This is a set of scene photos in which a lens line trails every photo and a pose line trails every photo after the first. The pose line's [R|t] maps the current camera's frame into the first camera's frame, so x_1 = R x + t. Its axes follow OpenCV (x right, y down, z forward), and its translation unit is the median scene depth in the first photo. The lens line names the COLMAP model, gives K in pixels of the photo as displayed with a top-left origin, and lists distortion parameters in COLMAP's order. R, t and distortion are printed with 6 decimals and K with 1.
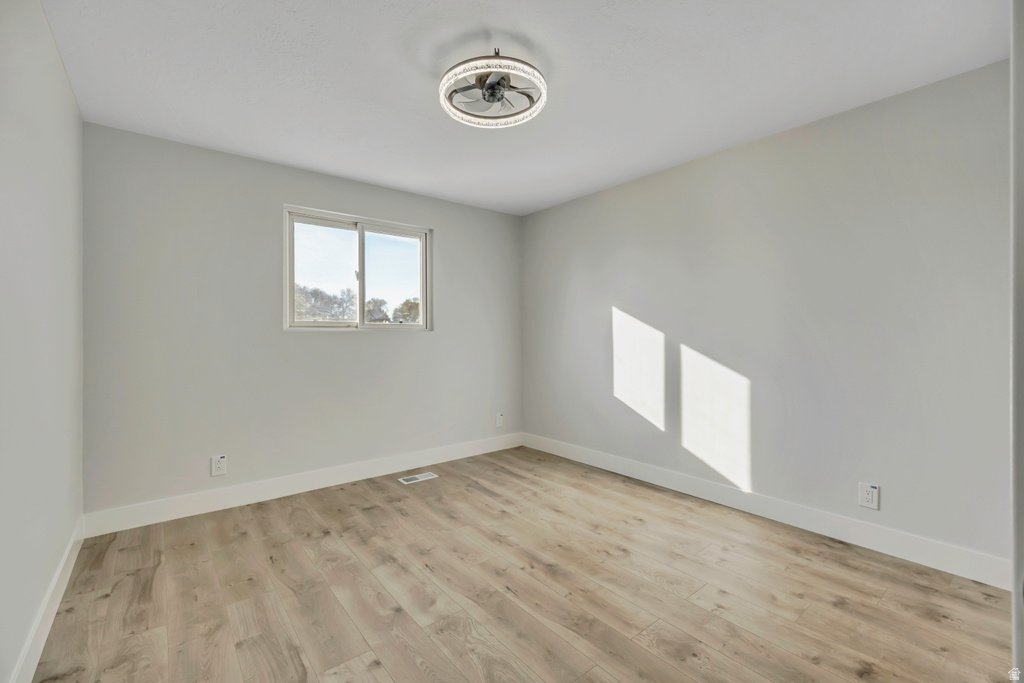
lens RADIAL K [[442.2, 0, 511.4], [0, 442.2, 335.9], [0, 0, 1]] dist [0.000317, -0.000063]
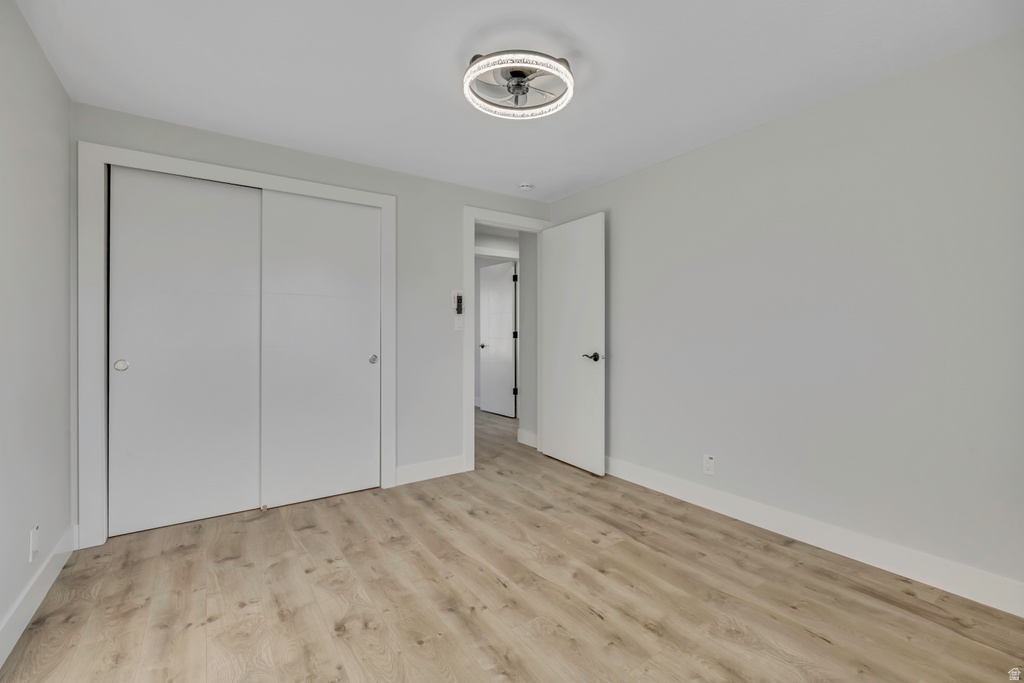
lens RADIAL K [[450.9, 0, 506.4], [0, 450.9, 336.5], [0, 0, 1]] dist [0.001652, 0.000479]
pose [[-0.996512, 0.004191, 0.083346, -0.100247], [0.005006, 0.999942, 0.009568, -0.004000], [-0.083301, 0.009952, -0.996475, 2.052158]]
